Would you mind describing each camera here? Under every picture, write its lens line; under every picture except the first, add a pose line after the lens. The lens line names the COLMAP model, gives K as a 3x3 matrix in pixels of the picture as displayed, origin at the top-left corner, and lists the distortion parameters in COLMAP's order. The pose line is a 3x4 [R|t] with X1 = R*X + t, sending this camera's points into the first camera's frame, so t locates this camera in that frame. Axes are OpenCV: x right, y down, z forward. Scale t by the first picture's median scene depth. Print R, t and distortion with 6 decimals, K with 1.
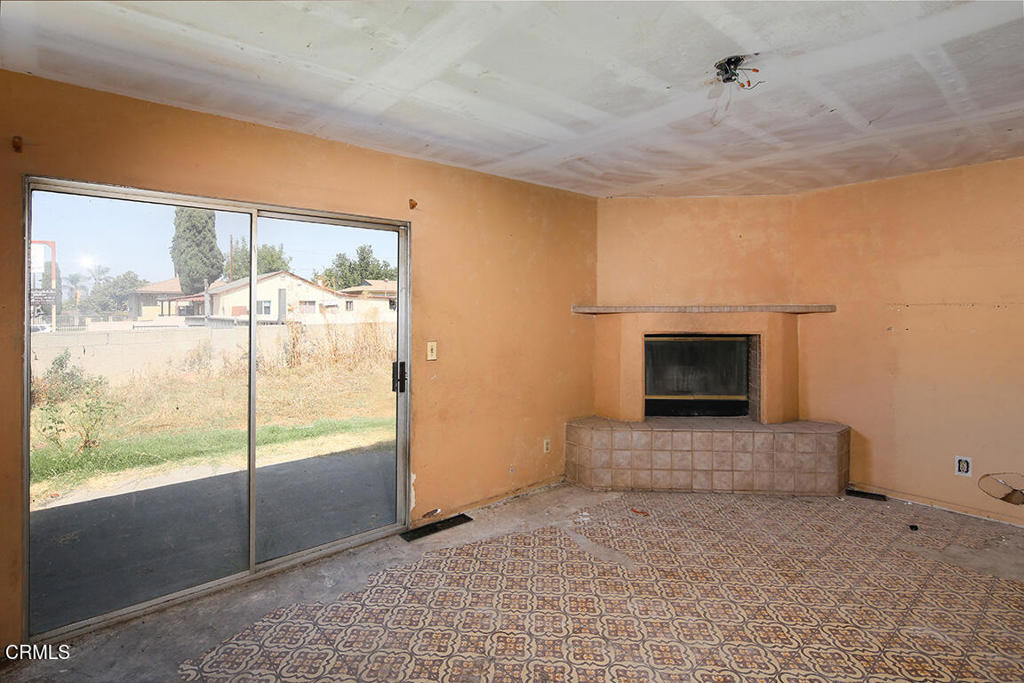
lens RADIAL K [[490.6, 0, 509.6], [0, 490.6, 307.1], [0, 0, 1]] dist [-0.000038, -0.000190]
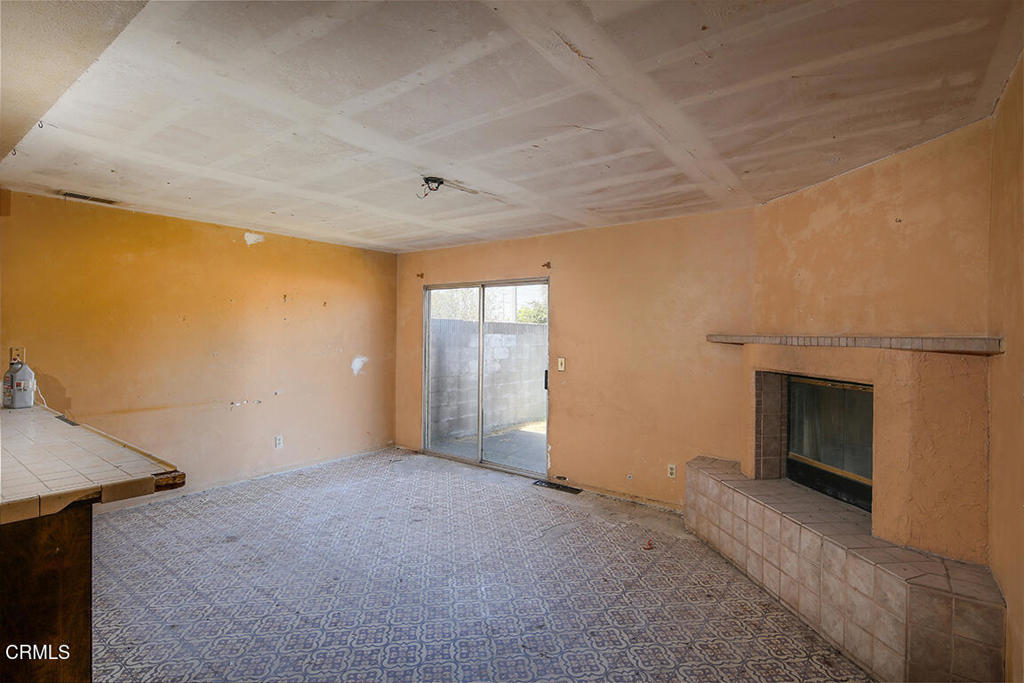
lens RADIAL K [[501.3, 0, 510.6], [0, 501.3, 330.4], [0, 0, 1]] dist [0.002393, -0.000076]
pose [[0.227458, 0.002665, -0.973784, 1.097004], [-0.007787, 0.999969, 0.000918, -0.008871], [0.973757, 0.007374, 0.227472, 0.466852]]
